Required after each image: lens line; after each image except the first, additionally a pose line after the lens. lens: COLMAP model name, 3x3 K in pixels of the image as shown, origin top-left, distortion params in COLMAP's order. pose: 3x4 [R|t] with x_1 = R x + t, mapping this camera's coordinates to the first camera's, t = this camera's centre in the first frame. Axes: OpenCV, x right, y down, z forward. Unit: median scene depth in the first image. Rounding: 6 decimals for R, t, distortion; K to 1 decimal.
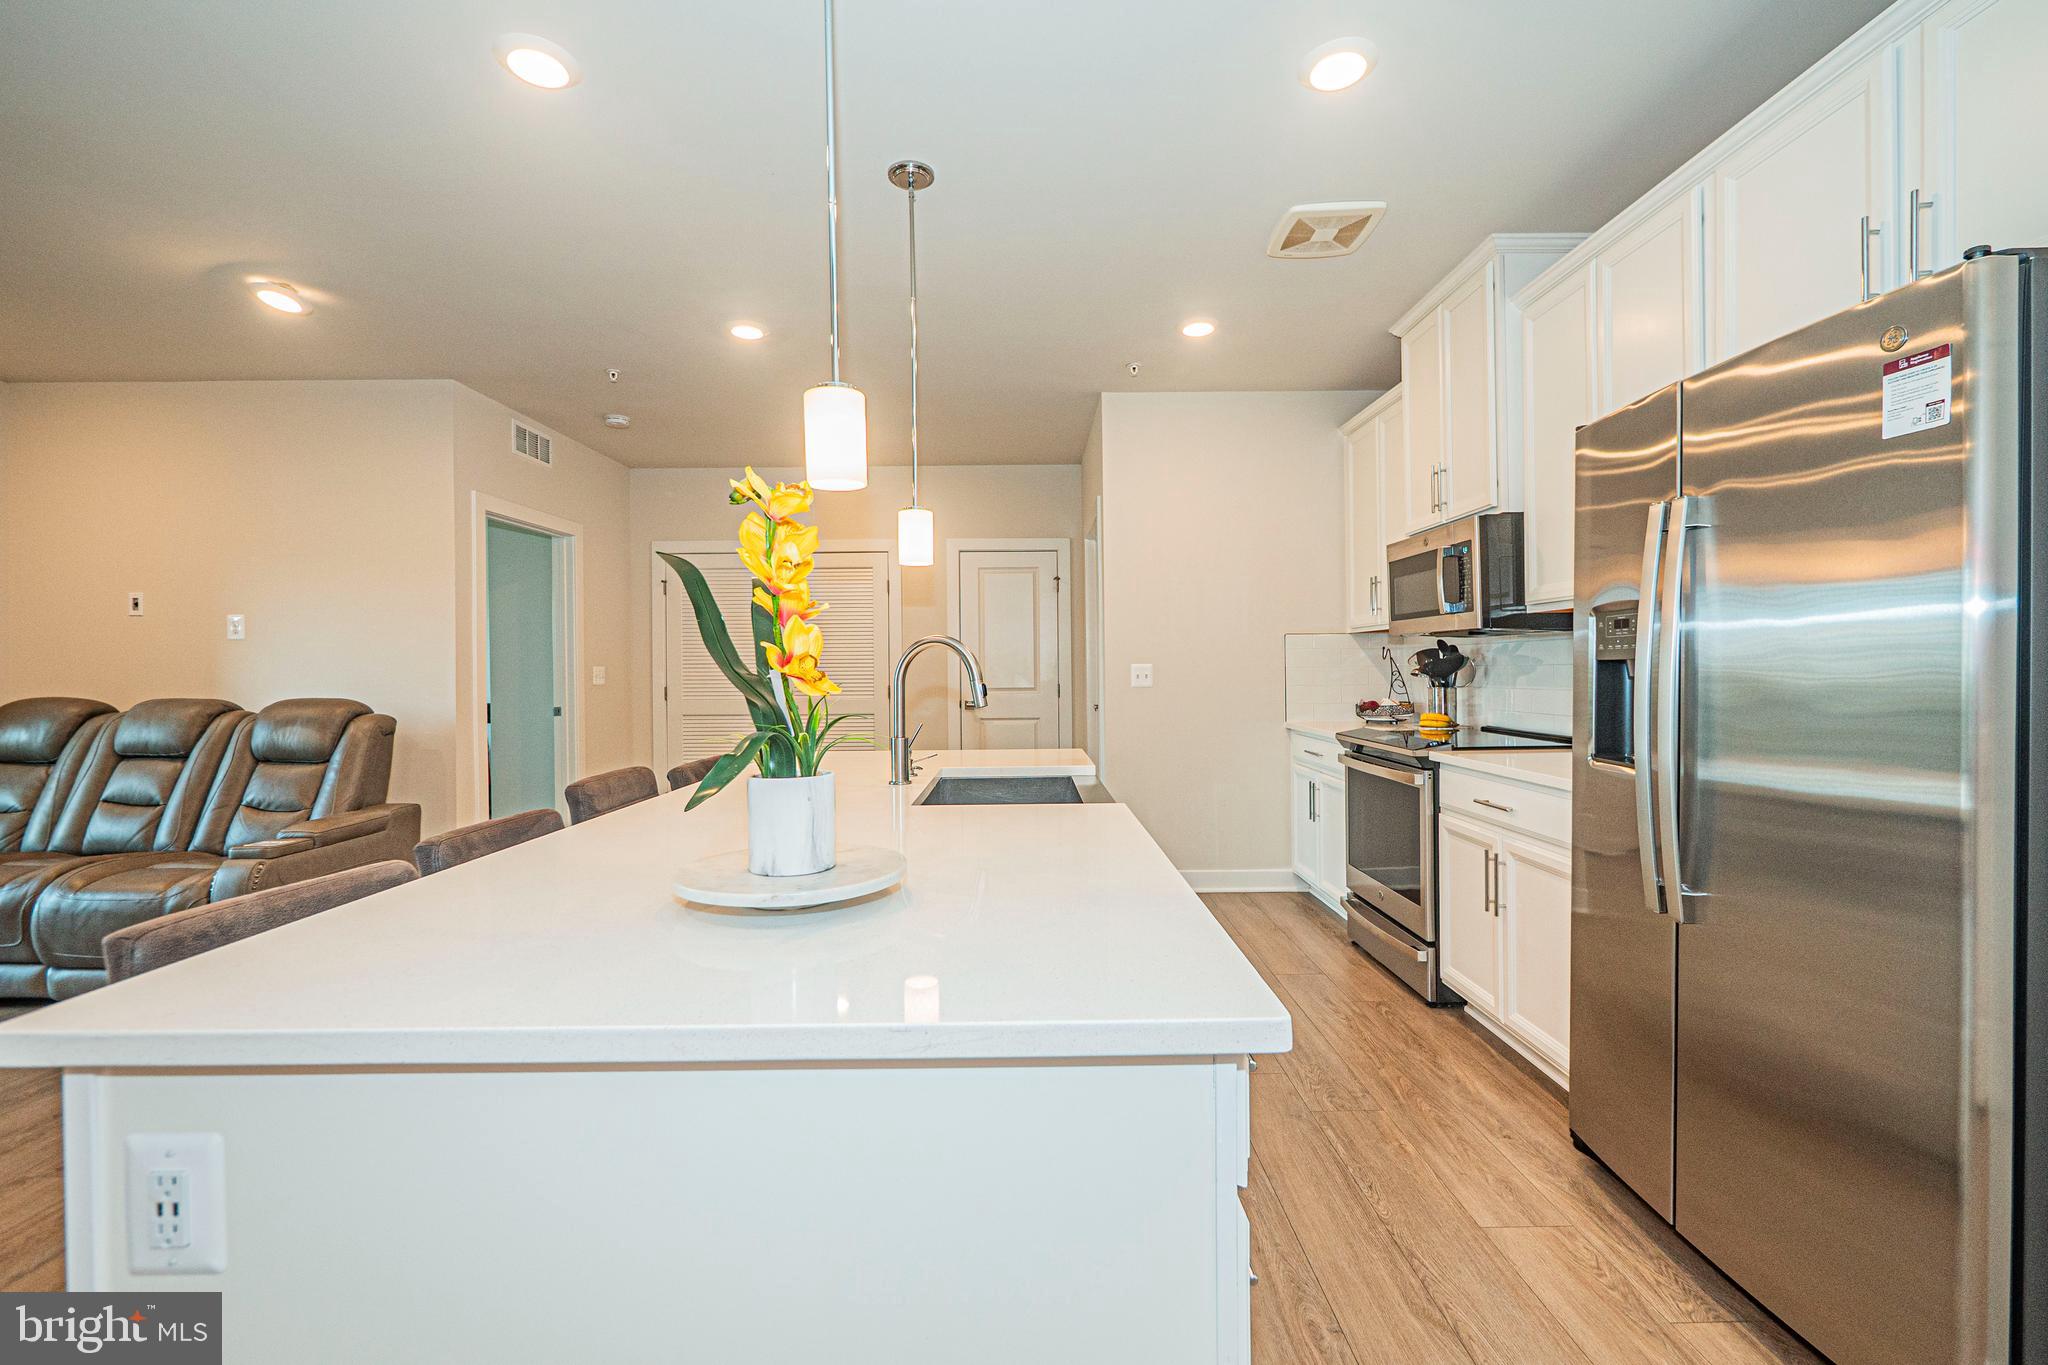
lens RADIAL K [[865.0, 0, 1025.8], [0, 865.0, 675.1], [0, 0, 1]] dist [-0.004509, 0.001667]
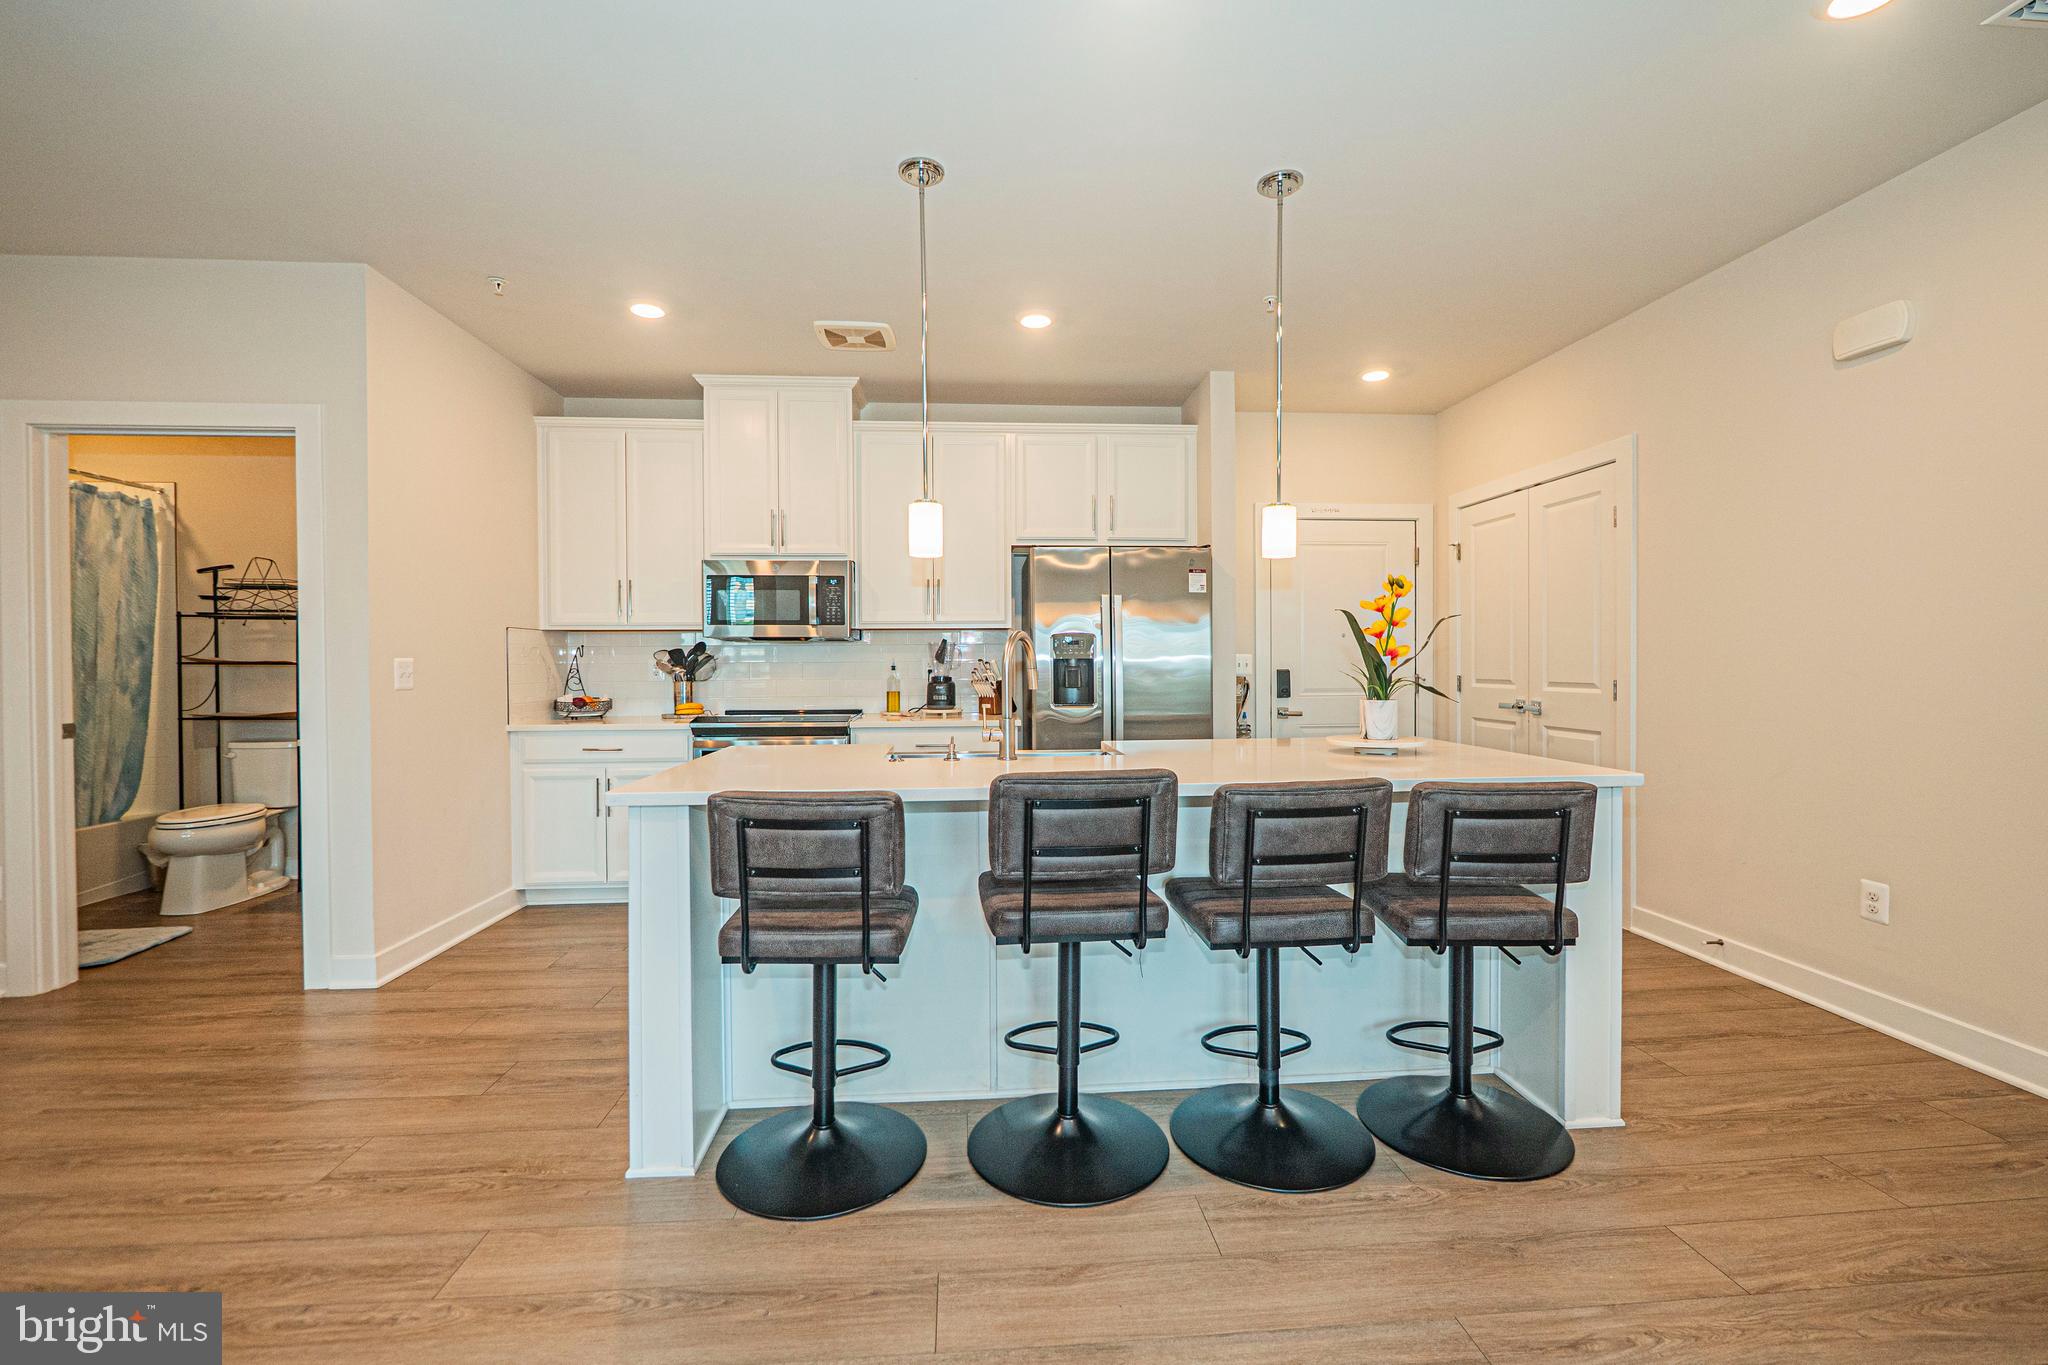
lens RADIAL K [[865.0, 0, 1020.5], [0, 865.0, 681.1], [0, 0, 1]] dist [-0.004509, 0.001667]
pose [[-0.073953, -0.008165, 0.997228, -0.943495], [0.012439, 0.999881, 0.009109, 0.010889], [-0.997184, 0.013078, -0.073843, 0.799235]]
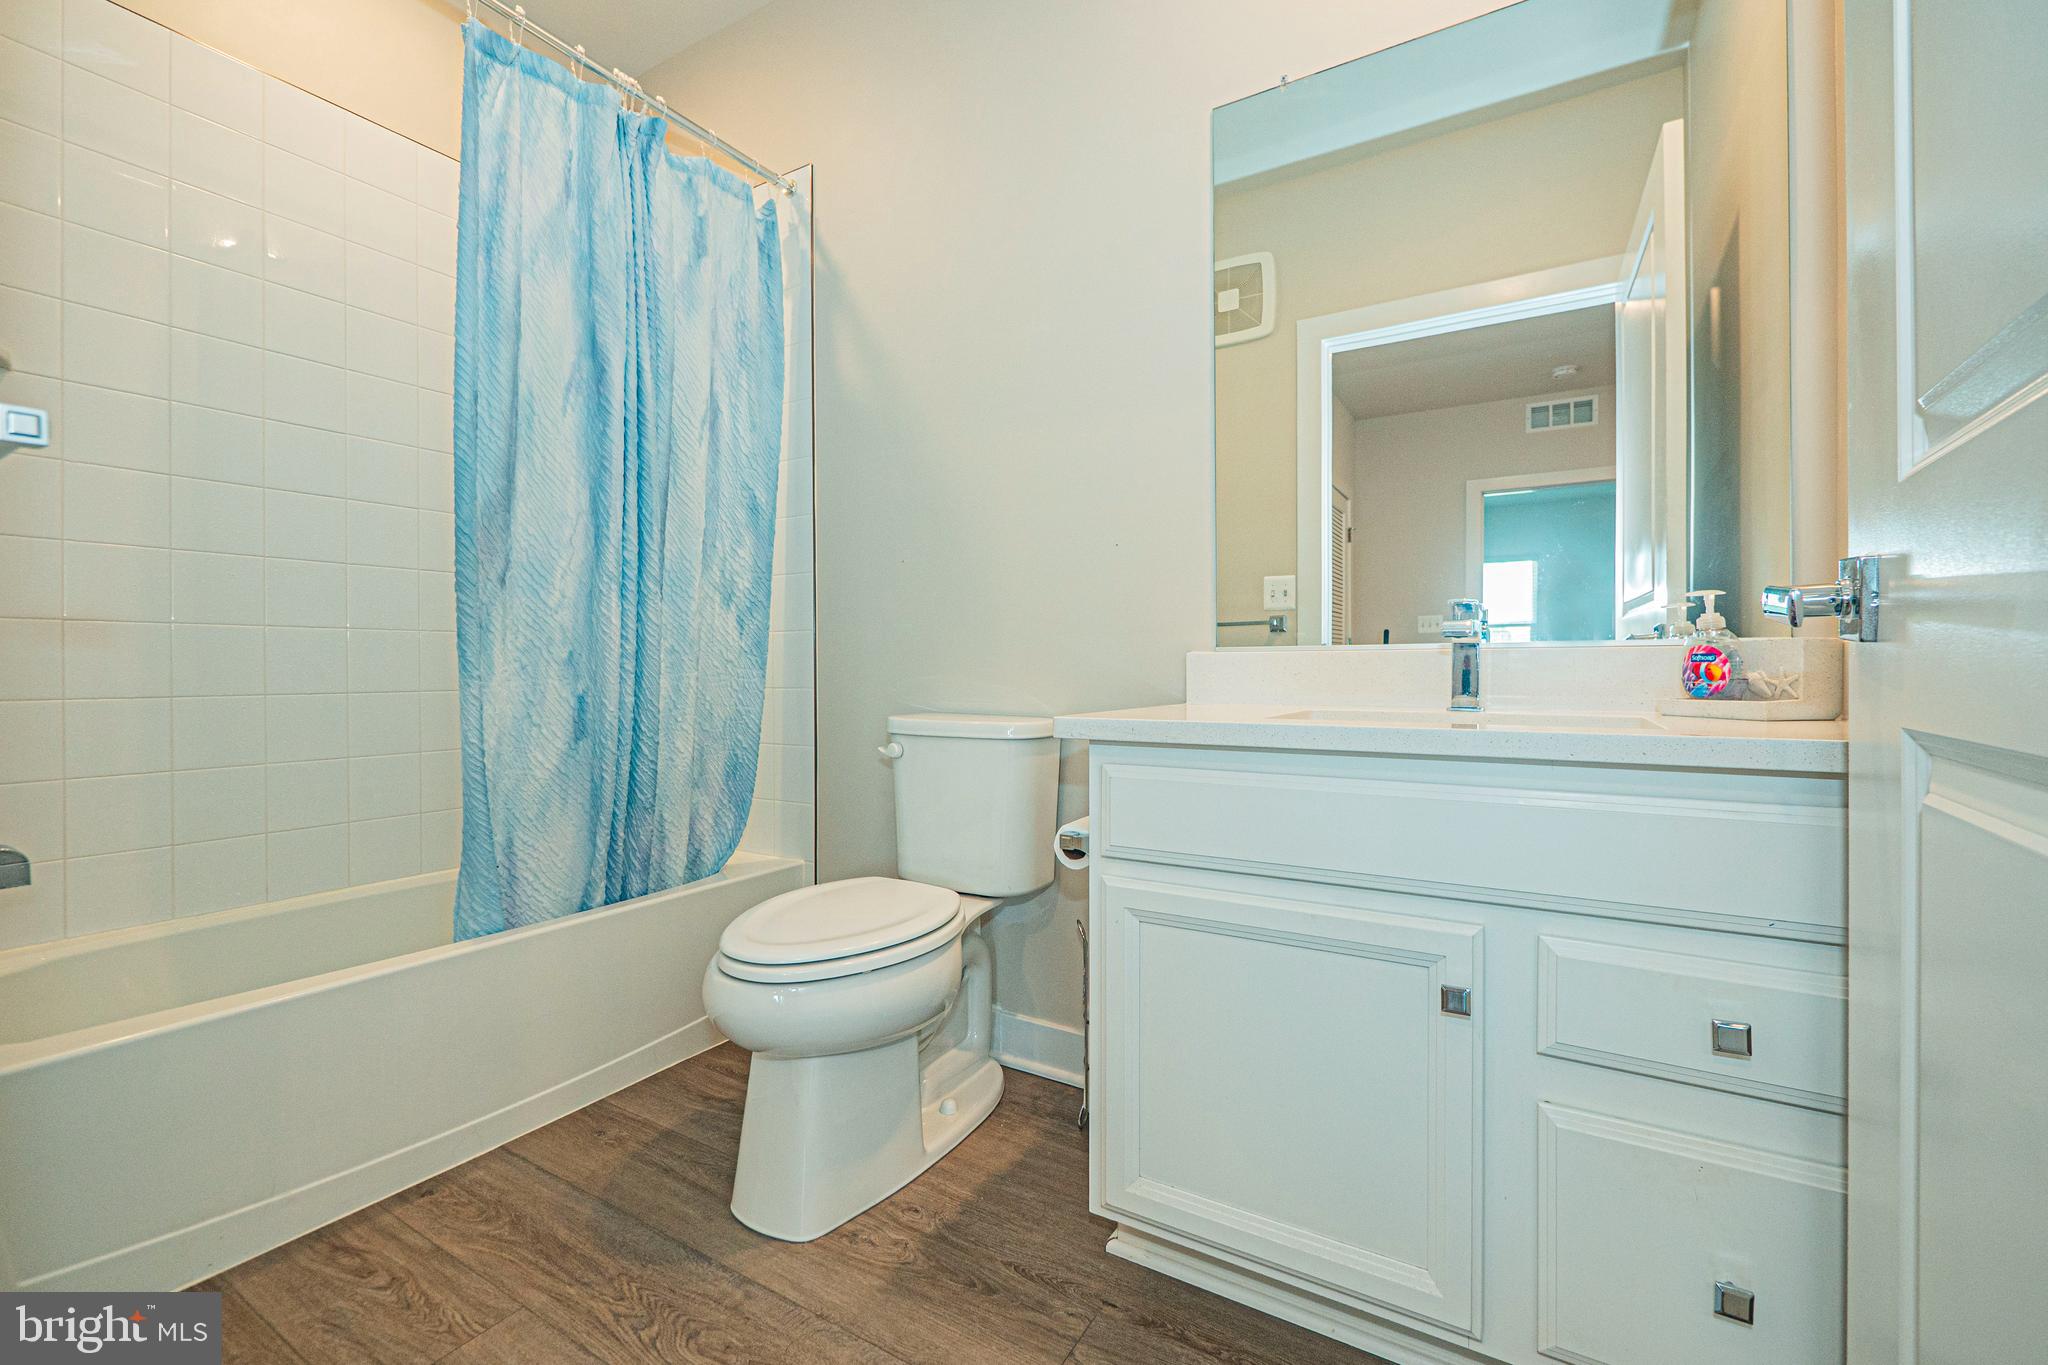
lens RADIAL K [[865.0, 0, 1023.4], [0, 865.0, 671.5], [0, 0, 1]] dist [-0.004509, 0.001667]
pose [[0.511405, -0.003605, 0.859333, 0.175974], [0.008910, 0.999960, -0.001108, 0.082016], [-0.859294, 0.008224, 0.511416, 1.667508]]
